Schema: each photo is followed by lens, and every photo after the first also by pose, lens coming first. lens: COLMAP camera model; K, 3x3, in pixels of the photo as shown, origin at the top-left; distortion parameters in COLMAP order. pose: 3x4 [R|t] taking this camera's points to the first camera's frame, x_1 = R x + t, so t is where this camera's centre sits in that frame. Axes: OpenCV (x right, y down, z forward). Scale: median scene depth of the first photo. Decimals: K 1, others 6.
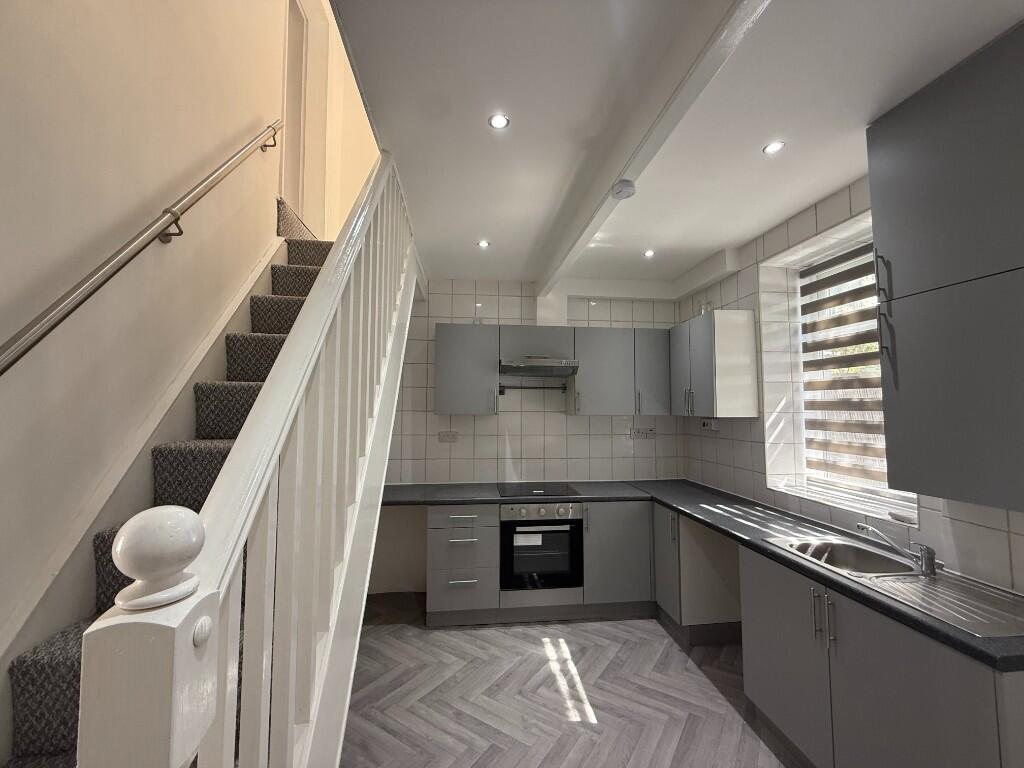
lens RADIAL K [[408.2, 0, 512.1], [0, 408.2, 382.4], [0, 0, 1]] dist [-0.003354, 0.000974]
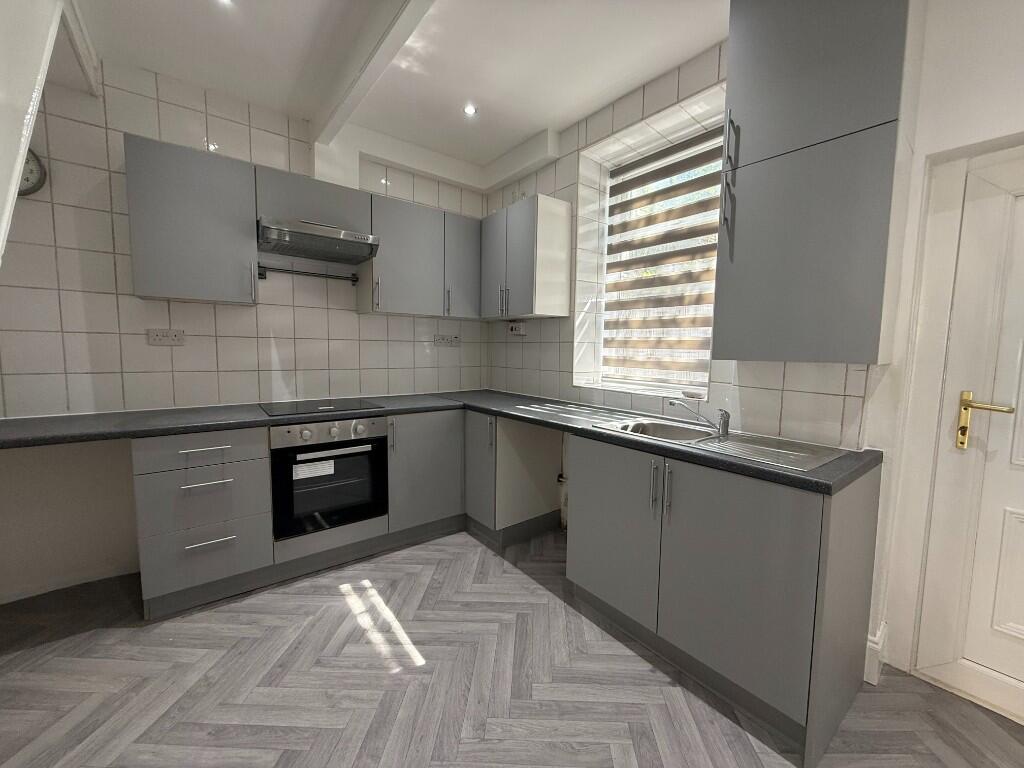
lens RADIAL K [[408.2, 0, 512.2], [0, 408.2, 384.0], [0, 0, 1]] dist [-0.003354, 0.000974]
pose [[0.853205, -0.036978, 0.520264, -0.036887], [-0.044948, 0.988560, 0.143975, 0.113742], [-0.519636, -0.146225, 0.841782, 0.218834]]
